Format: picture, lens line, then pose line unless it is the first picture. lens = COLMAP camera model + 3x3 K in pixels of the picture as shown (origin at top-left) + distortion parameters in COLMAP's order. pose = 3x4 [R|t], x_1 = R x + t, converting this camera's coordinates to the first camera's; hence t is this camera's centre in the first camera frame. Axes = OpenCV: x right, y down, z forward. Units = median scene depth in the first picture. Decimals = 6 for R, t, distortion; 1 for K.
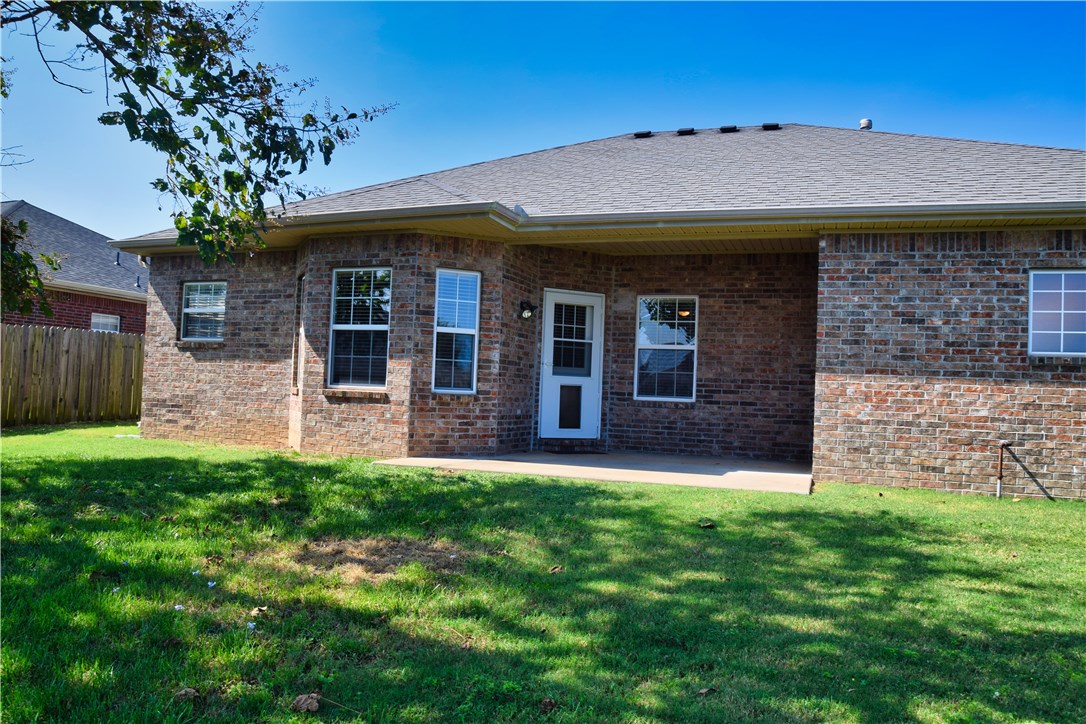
lens RADIAL K [[804.3, 0, 536.3], [0, 804.3, 370.1], [0, 0, 1]] dist [-0.143555, 0.111123]
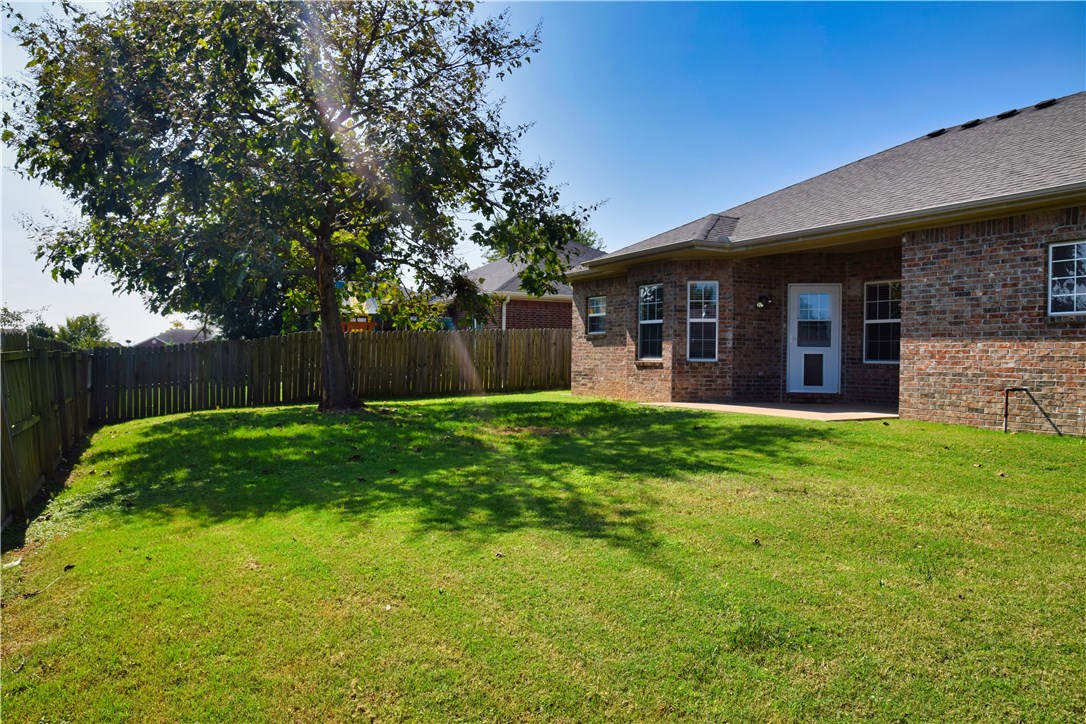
lens RADIAL K [[804.3, 0, 536.3], [0, 804.3, 370.1], [0, 0, 1]] dist [-0.143555, 0.111123]
pose [[0.735464, -0.020942, -0.677240, 0.706551], [0.036609, 0.999290, 0.008855, 0.020772], [0.676574, -0.031306, 0.735709, -0.343697]]
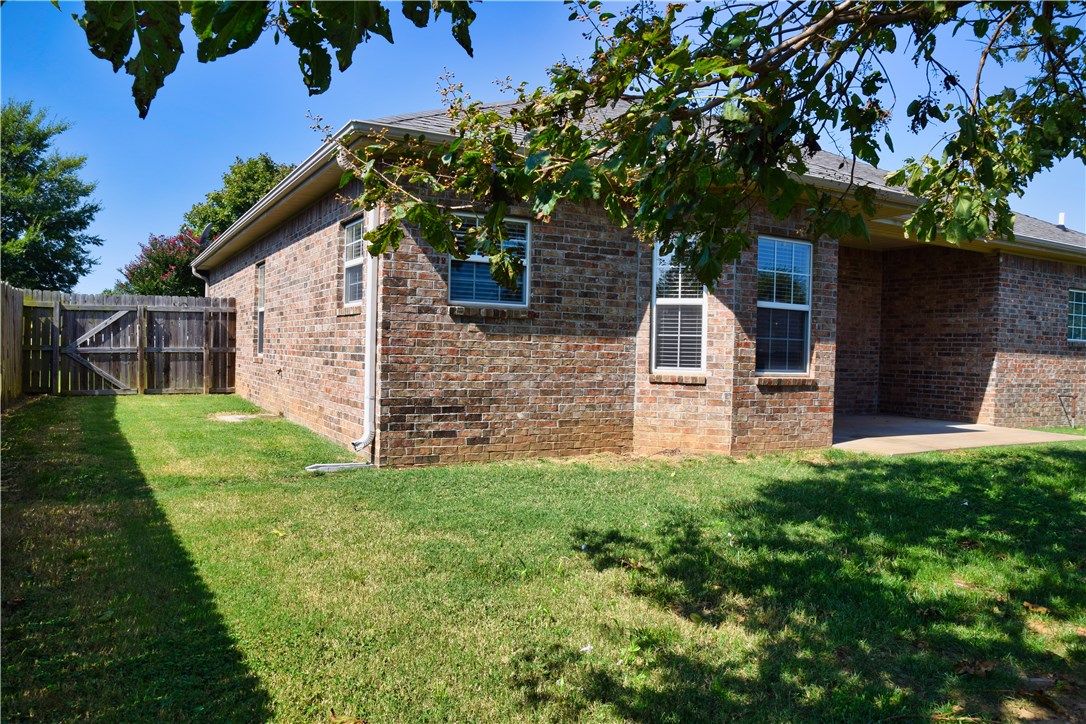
lens RADIAL K [[804.3, 0, 536.3], [0, 804.3, 370.1], [0, 0, 1]] dist [-0.143555, 0.111123]
pose [[0.651958, -0.041625, 0.757112, -1.089696], [-0.025551, 0.996719, 0.076800, -0.044158], [-0.757825, -0.069415, 0.648755, 0.644473]]
